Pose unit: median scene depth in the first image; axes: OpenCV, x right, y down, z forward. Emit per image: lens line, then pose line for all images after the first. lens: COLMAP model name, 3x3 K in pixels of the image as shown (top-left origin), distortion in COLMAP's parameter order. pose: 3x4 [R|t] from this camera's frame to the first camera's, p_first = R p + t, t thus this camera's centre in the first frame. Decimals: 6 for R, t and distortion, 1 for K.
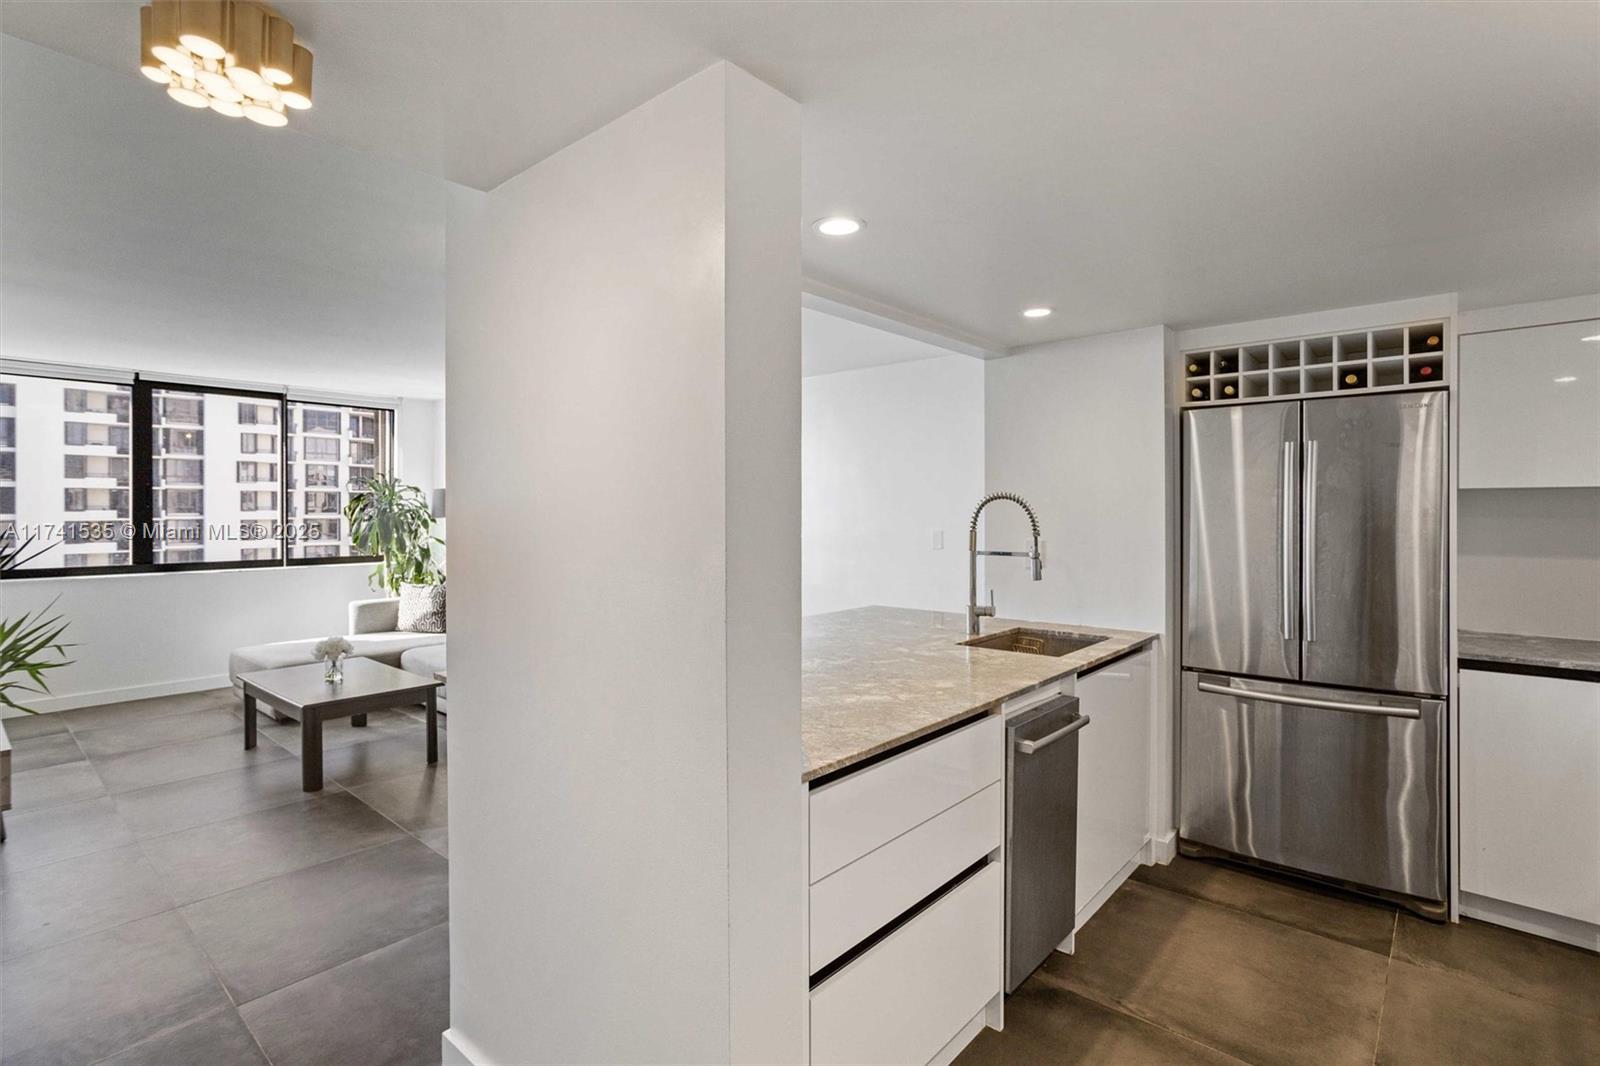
lens RADIAL K [[776.8, 0, 796.5], [0, 776.8, 507.1], [0, 0, 1]] dist [-0.046233, 0.022738]
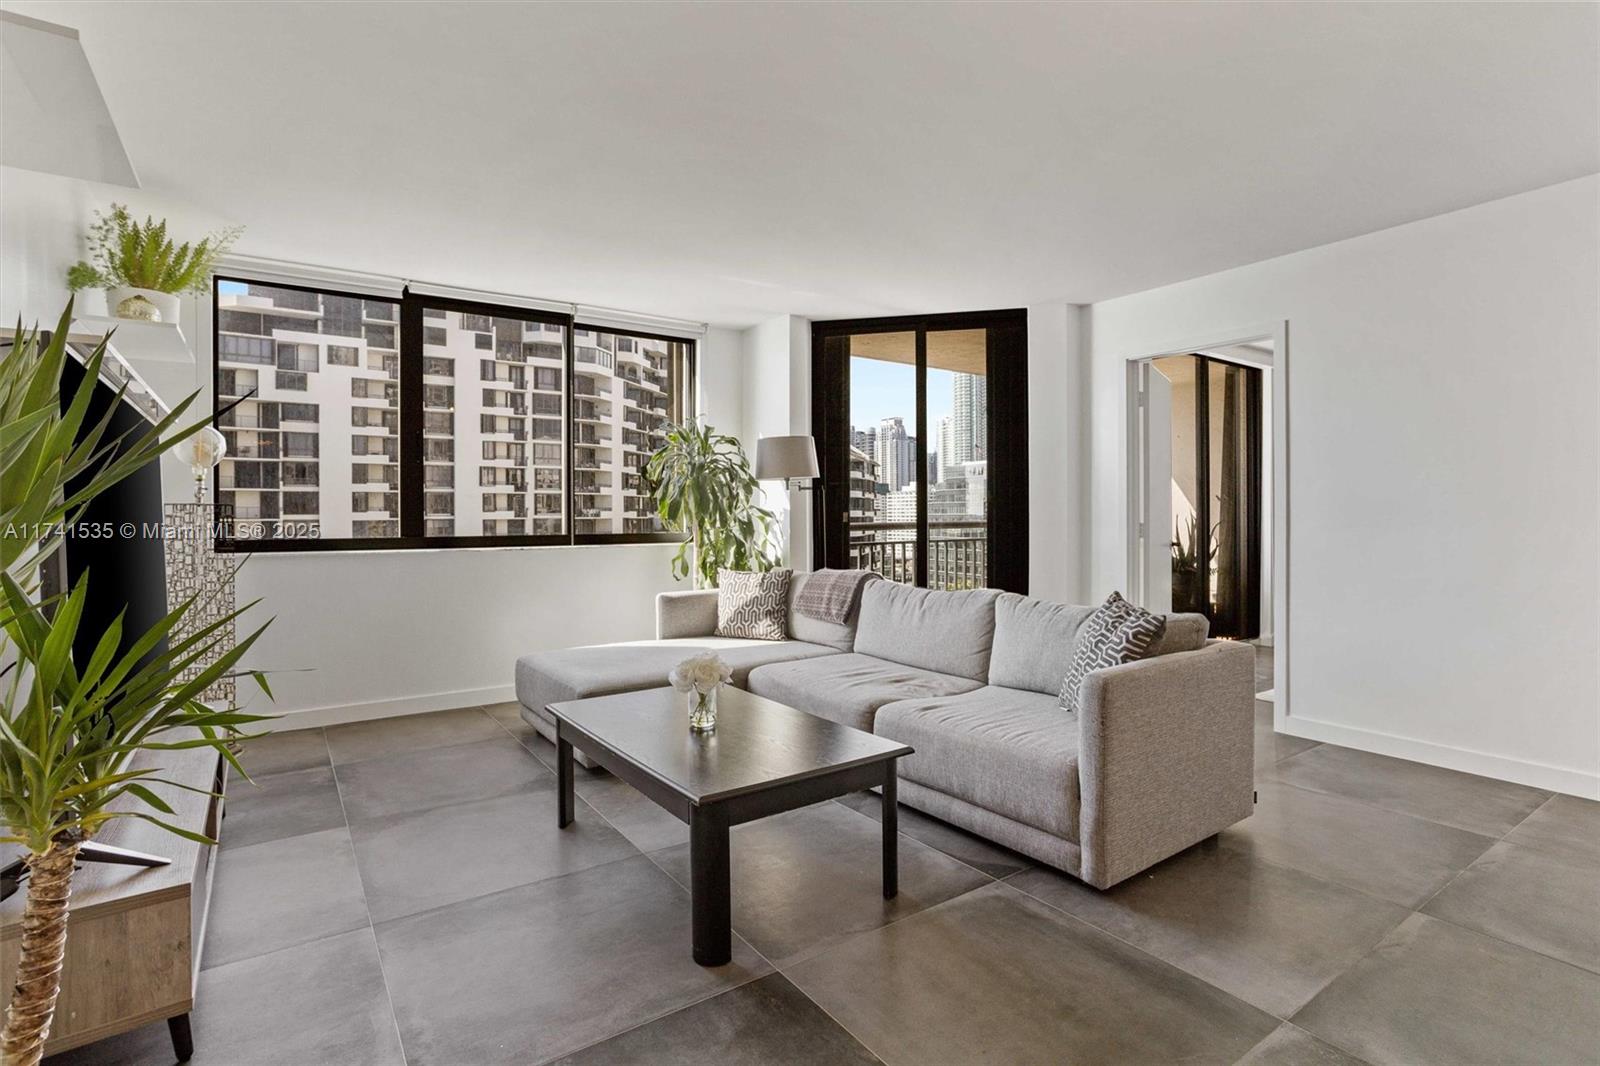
lens RADIAL K [[775.7, 0, 784.9], [0, 775.7, 514.6], [0, 0, 1]] dist [-0.064782, 0.040853]
pose [[0.968174, -0.000463, -0.250276, -0.111624], [0.002038, 0.999980, 0.006033, 0.017870], [0.250268, -0.006351, 0.968156, 0.127442]]
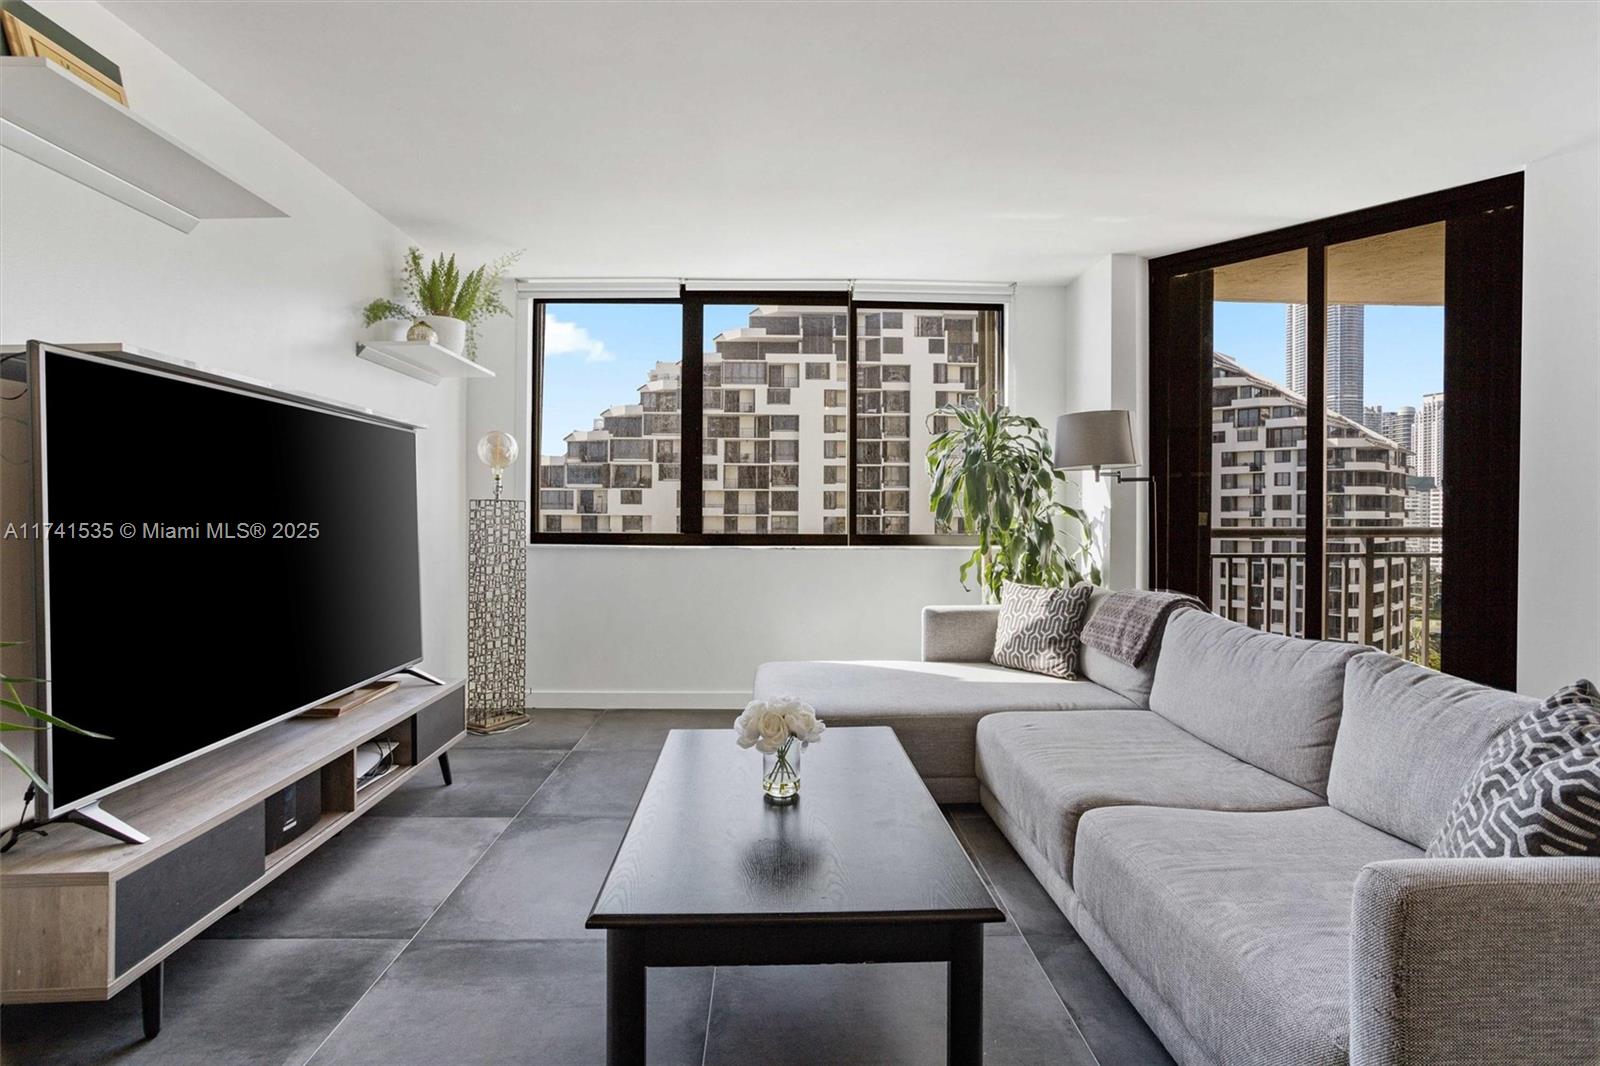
lens RADIAL K [[775.7, 0, 784.9], [0, 775.7, 514.6], [0, 0, 1]] dist [-0.064782, 0.040853]
pose [[0.674483, 0.008307, -0.738243, -0.079590], [-0.003107, 0.999960, 0.008413, 0.018116], [0.738283, -0.003381, 0.674482, 0.197546]]
